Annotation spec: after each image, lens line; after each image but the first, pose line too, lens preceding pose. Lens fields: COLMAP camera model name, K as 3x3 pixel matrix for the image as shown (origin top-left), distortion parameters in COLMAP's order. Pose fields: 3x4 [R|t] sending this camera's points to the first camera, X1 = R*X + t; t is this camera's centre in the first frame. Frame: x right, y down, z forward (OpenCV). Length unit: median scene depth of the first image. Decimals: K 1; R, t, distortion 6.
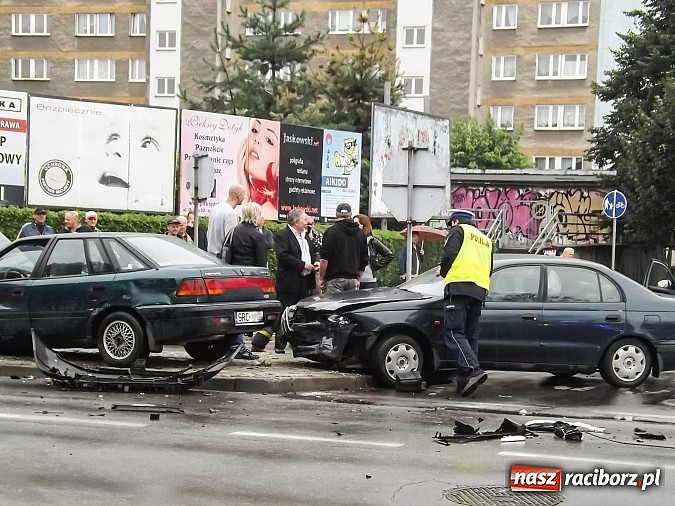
lens RADIAL K [[1699.3, 0, 368.1], [0, 1699.3, 346.9], [0, 0, 1]] dist [0.235325, 0.801046]
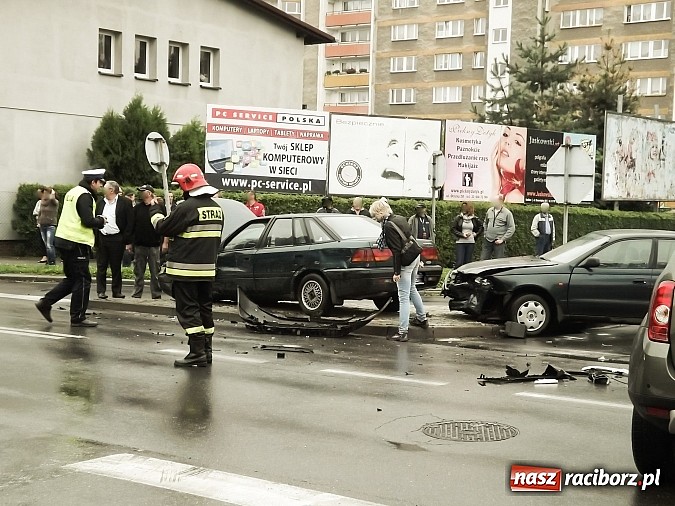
lens RADIAL K [[1265.6, 0, 357.0], [0, 1265.6, 312.6], [0, 0, 1]] dist [0.003004, 0.541368]
pose [[0.968241, 0.017069, -0.249436, 0.074745], [-0.014246, 0.999812, 0.013117, -0.002218], [0.249613, -0.009147, 0.968302, 0.037207]]
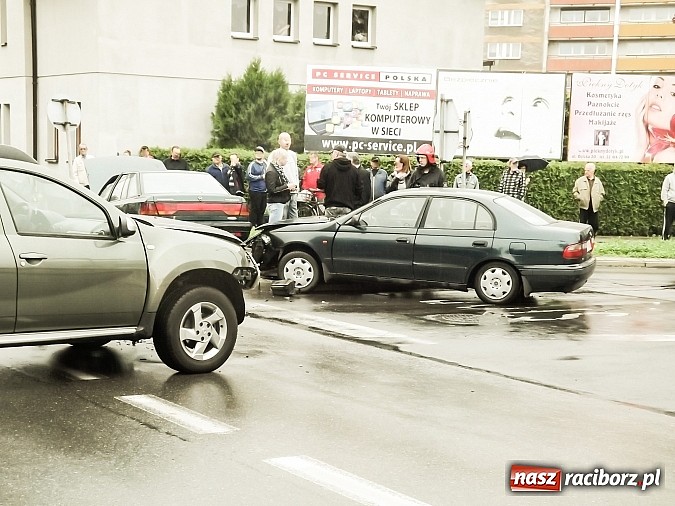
lens RADIAL K [[1349.2, 0, 337.9], [0, 1349.2, 361.1], [0, 0, 1]] dist [0.099569, 0.390058]
pose [[0.791518, 0.080361, -0.605840, 0.381545], [-0.041966, 0.996124, 0.077302, -0.002609], [0.609704, -0.035761, 0.791822, 0.129841]]
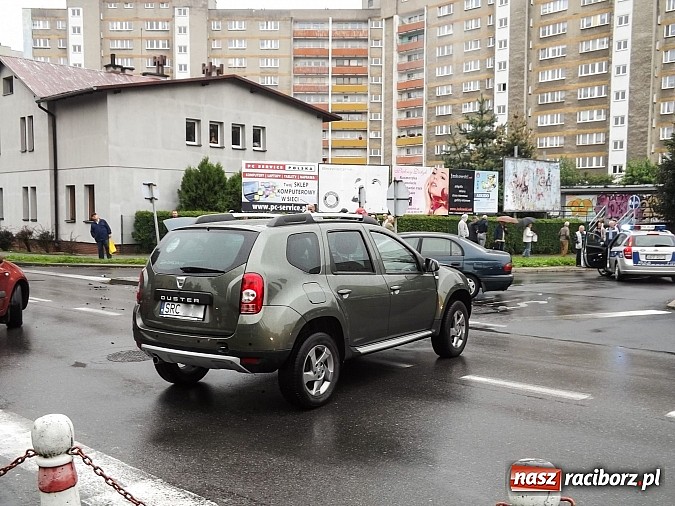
lens RADIAL K [[761.0, 0, 344.8], [0, 761.0, 302.6], [0, 0, 1]] dist [0.010788, 0.016212]
pose [[0.922736, 0.017914, -0.385015, 0.220387], [-0.002238, 0.999151, 0.041126, -0.005131], [0.385425, -0.037087, 0.921994, 0.086833]]
